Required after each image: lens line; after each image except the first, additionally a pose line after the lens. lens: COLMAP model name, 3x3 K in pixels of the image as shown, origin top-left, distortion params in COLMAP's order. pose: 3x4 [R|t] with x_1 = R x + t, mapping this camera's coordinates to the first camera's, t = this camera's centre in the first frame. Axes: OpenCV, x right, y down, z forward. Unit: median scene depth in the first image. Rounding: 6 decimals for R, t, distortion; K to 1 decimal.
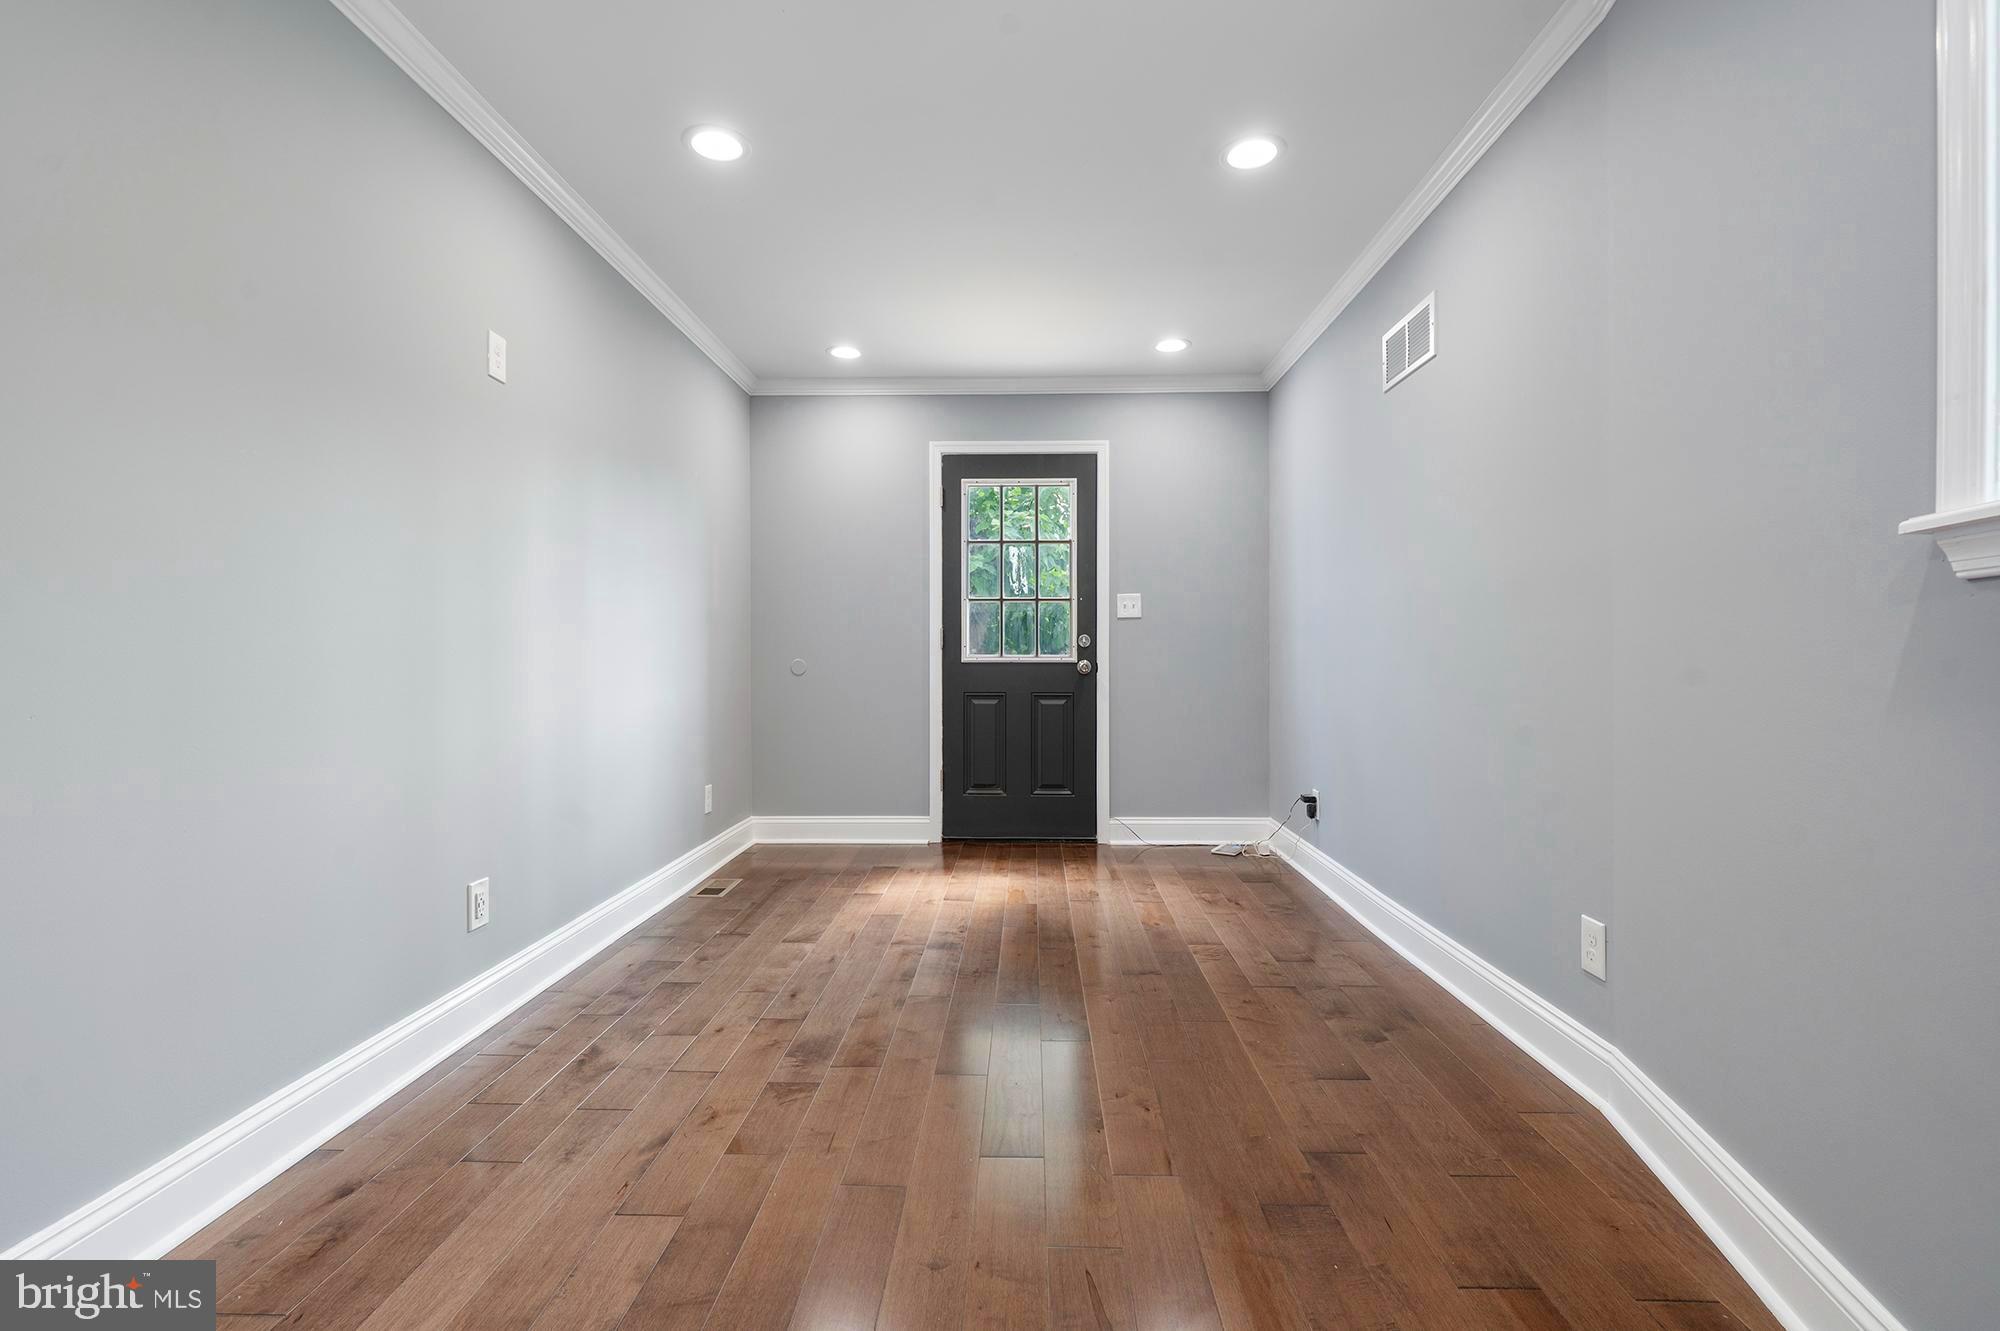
lens RADIAL K [[884.1, 0, 1004.2], [0, 884.1, 659.0], [0, 0, 1]] dist [-0.000766, 0.000010]
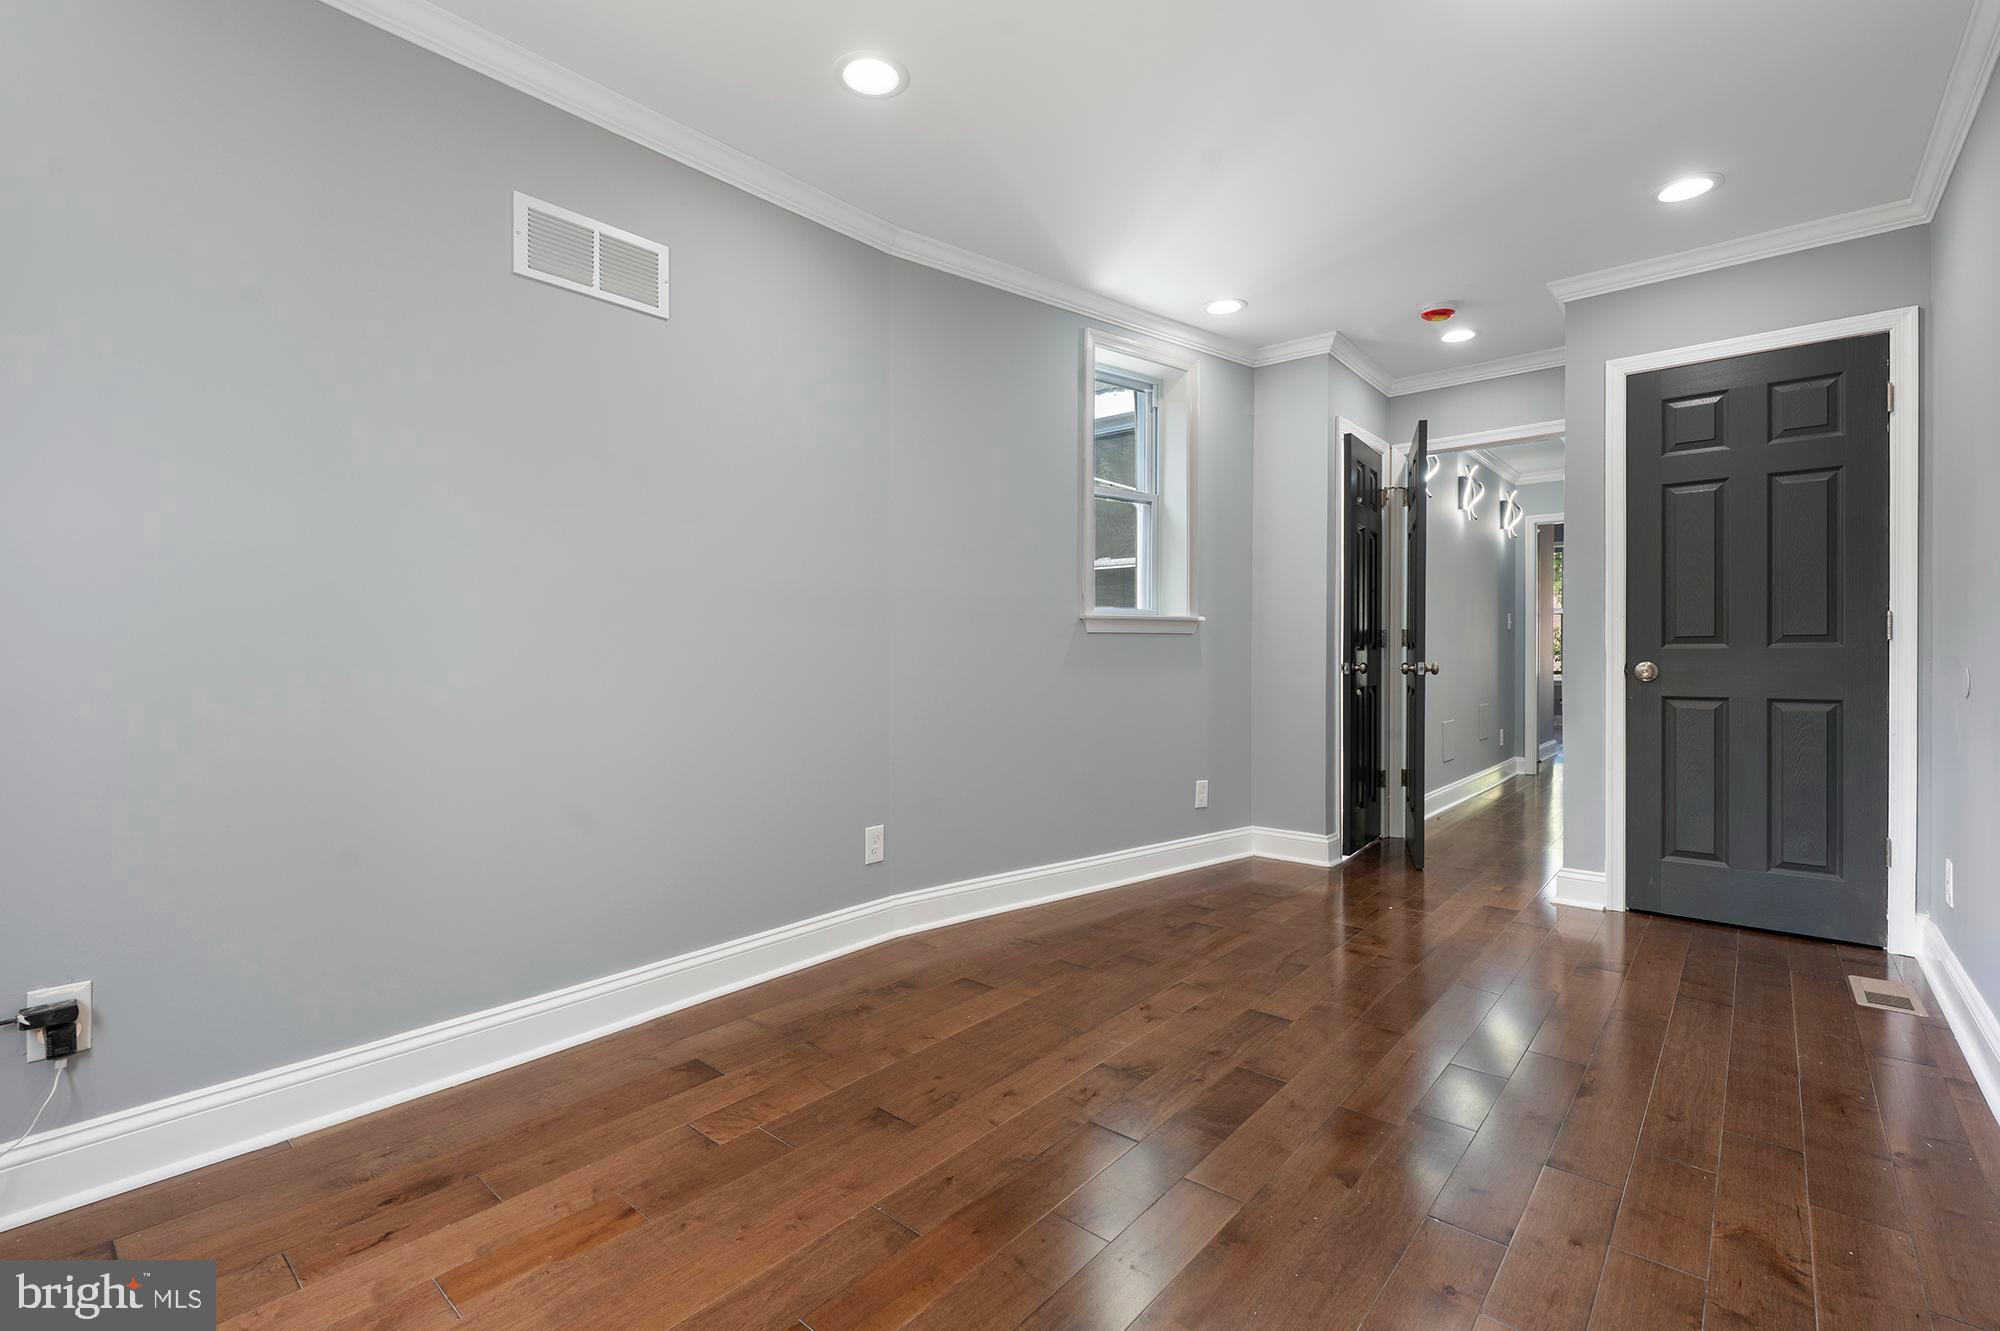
lens RADIAL K [[884.1, 0, 1004.2], [0, 884.1, 659.0], [0, 0, 1]] dist [-0.000766, 0.000010]
pose [[-0.774822, -0.001392, 0.632178, -0.332816], [0.005623, 0.999943, 0.009094, -0.005843], [-0.632155, 0.010601, -0.774769, 1.429110]]
